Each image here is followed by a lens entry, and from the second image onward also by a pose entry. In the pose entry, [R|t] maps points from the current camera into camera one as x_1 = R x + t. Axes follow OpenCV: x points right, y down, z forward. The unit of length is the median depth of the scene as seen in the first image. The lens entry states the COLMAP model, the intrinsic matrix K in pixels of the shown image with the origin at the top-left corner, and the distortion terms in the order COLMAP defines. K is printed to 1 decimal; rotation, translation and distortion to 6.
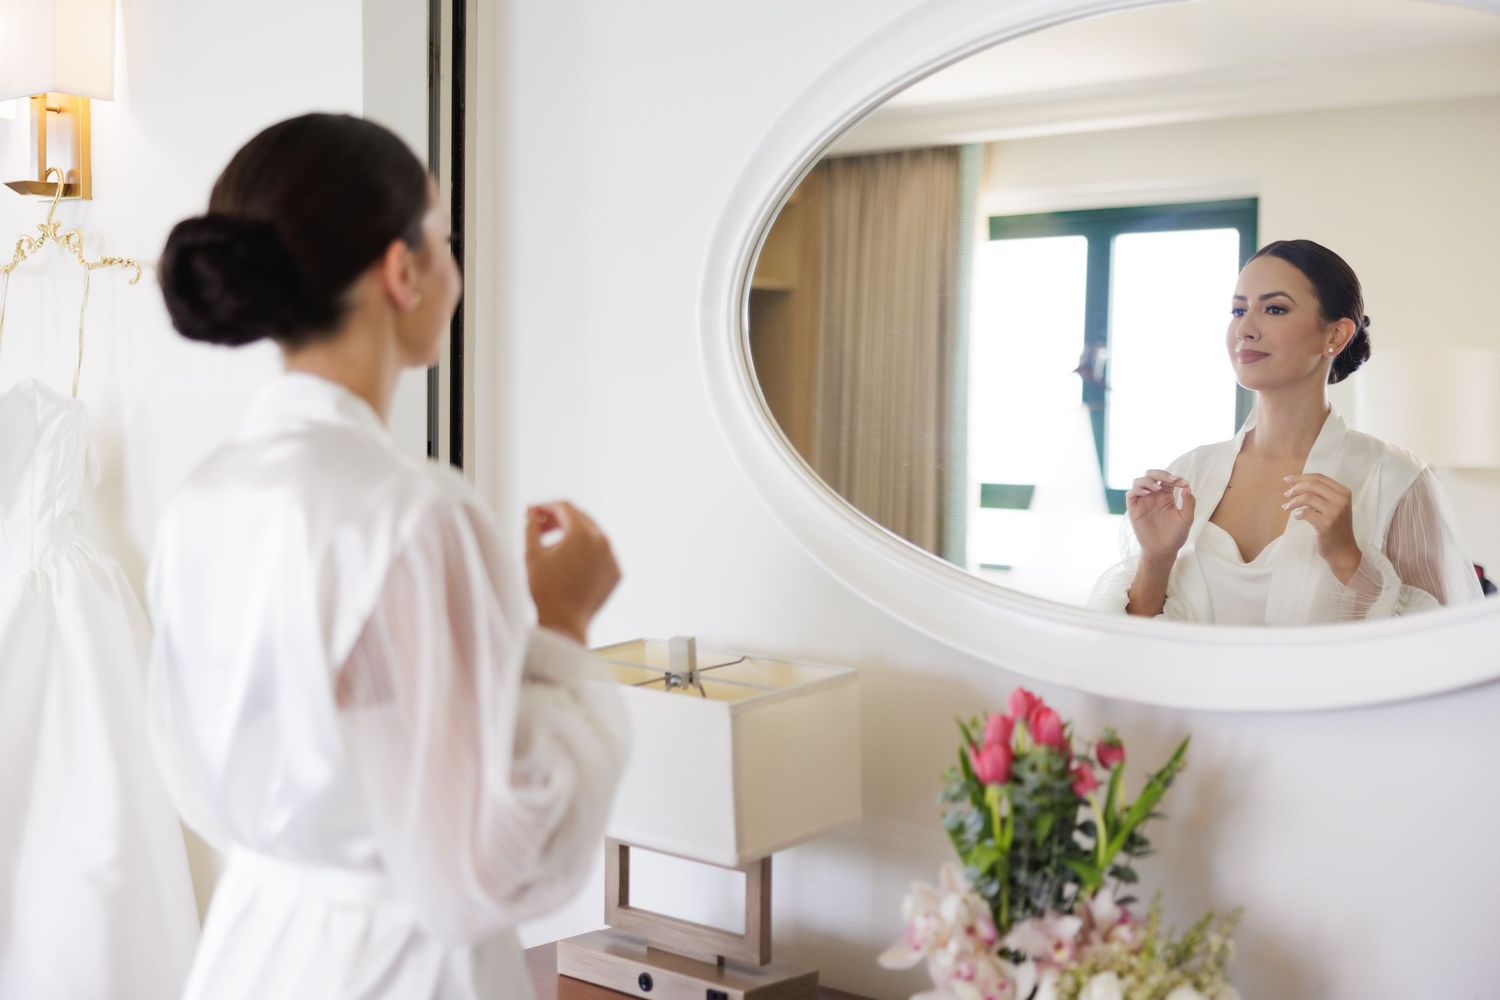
lens RADIAL K [[2068.2, 0, 745.2], [0, 2068.2, 508.6], [0, 0, 1]] dist [-0.011807, 0.000000]
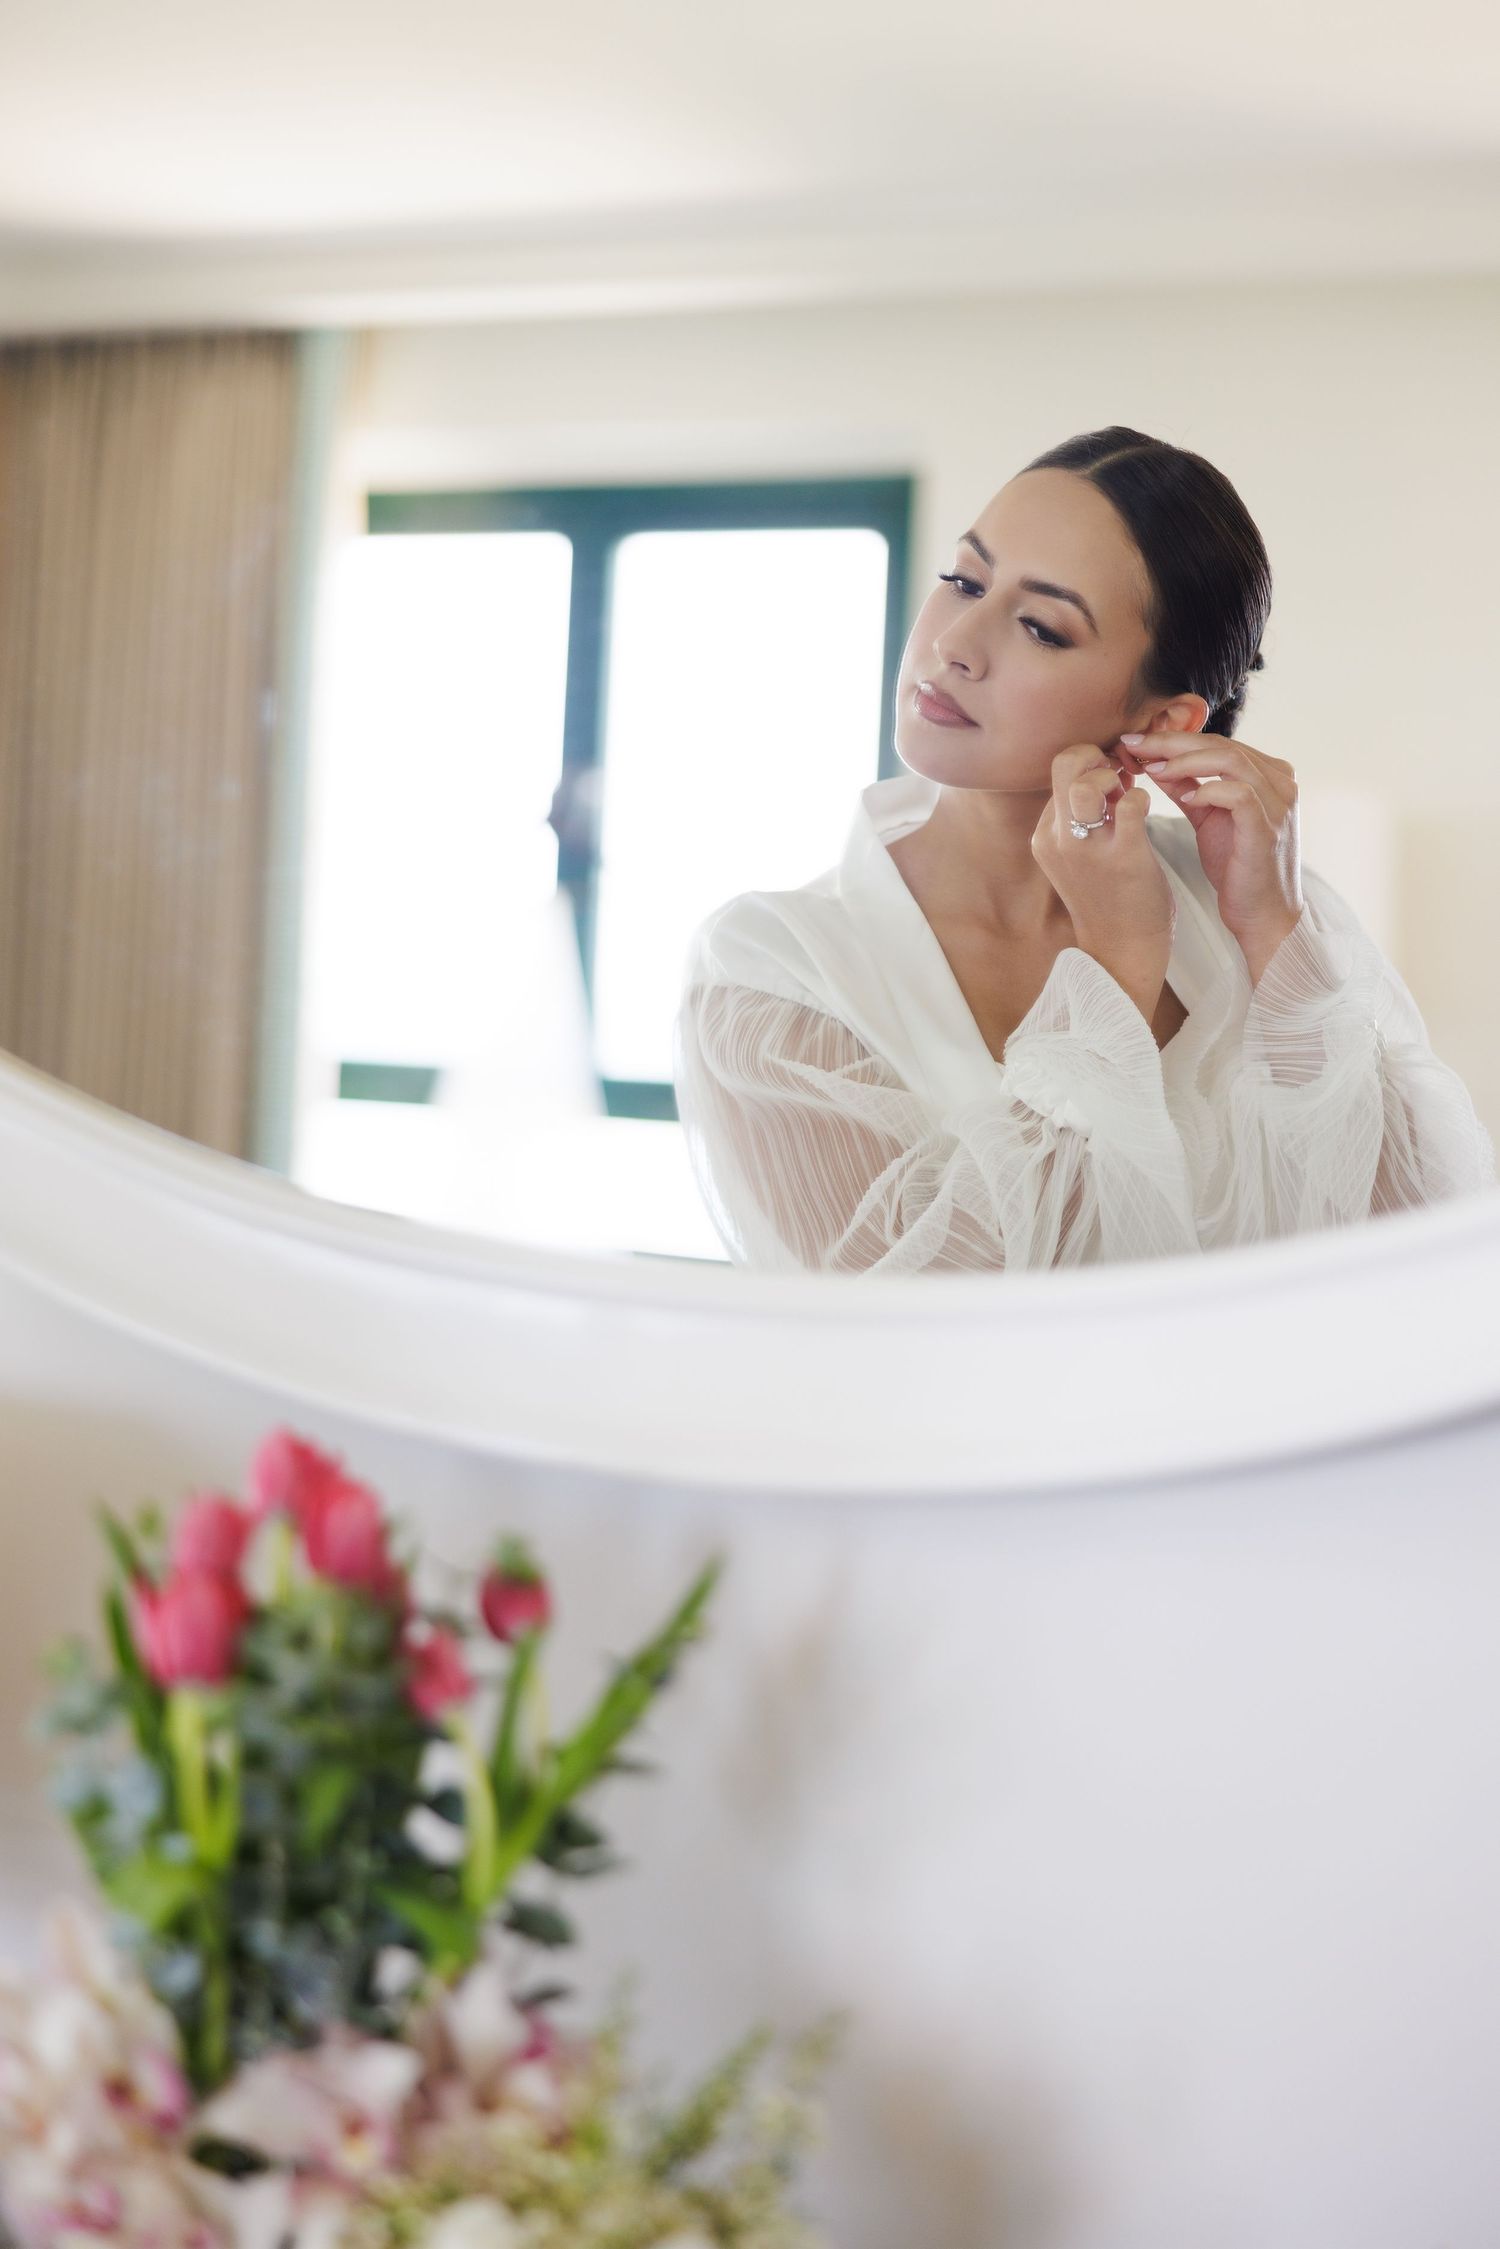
lens RADIAL K [[4313.8, 0, 749.4], [0, 4313.8, 1121.7], [0, 0, 1]] dist [-0.013695, 0.000000]
pose [[0.978426, 0.018056, 0.205805, 0.057642], [-0.018571, 0.999827, 0.000566, 0.030755], [-0.205759, -0.004376, 0.978593, 0.231454]]
